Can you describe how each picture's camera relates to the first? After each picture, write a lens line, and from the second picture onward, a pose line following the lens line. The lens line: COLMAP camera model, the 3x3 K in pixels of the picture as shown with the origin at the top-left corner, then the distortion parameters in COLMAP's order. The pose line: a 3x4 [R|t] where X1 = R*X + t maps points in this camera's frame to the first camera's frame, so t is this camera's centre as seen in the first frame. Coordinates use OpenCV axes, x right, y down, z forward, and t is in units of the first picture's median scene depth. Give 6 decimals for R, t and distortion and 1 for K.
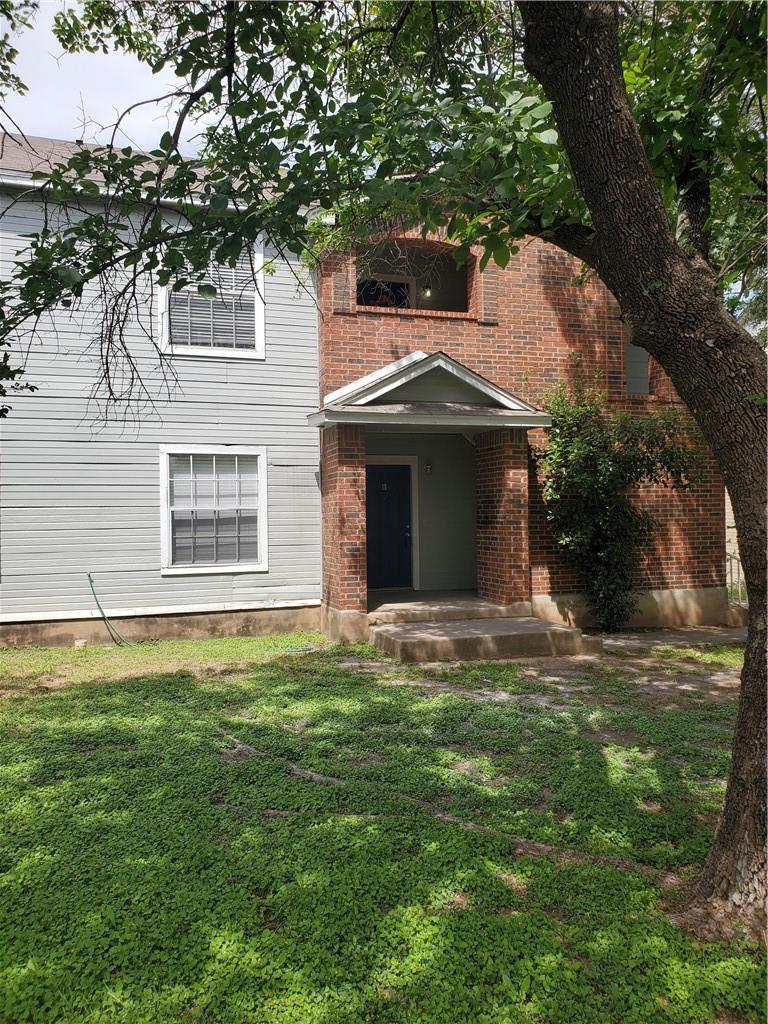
lens RADIAL K [[784.8, 0, 384.0], [0, 784.8, 512.0], [0, 0, 1]] dist [-0.000980, 0.000778]
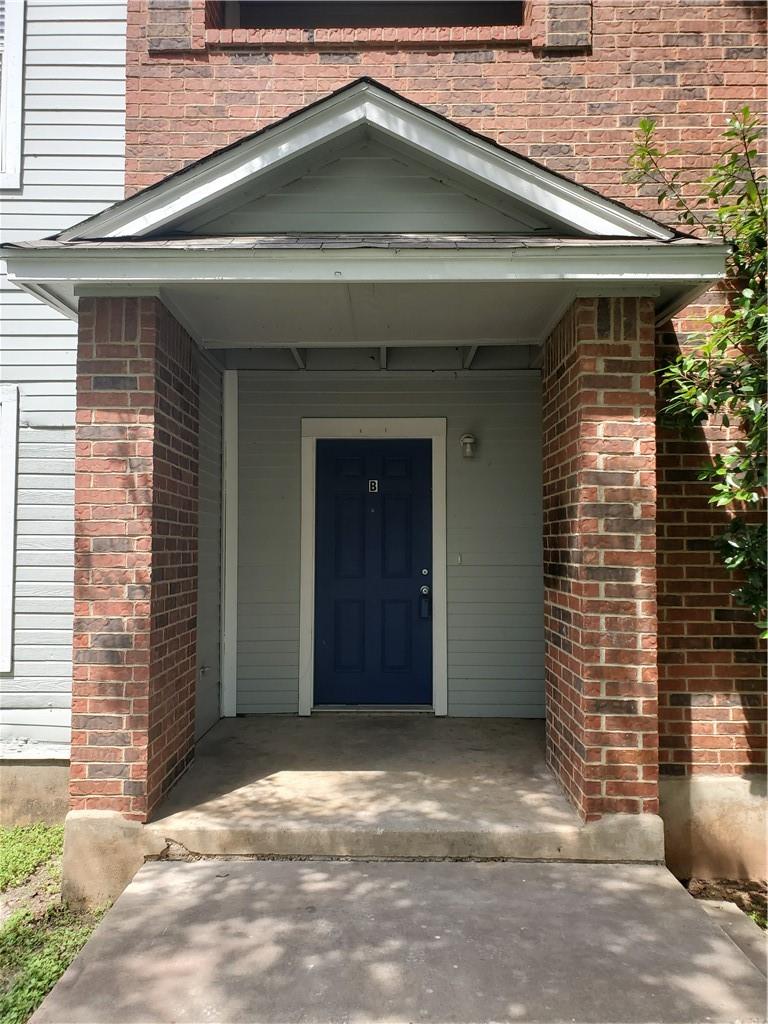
lens RADIAL K [[784.8, 0, 384.0], [0, 784.8, 512.0], [0, 0, 1]] dist [-0.000980, 0.000778]
pose [[0.948180, 0.000873, -0.317733, 0.180946], [-0.013357, 0.999222, -0.037115, 0.000726], [0.317453, 0.039435, 0.947454, 0.649624]]
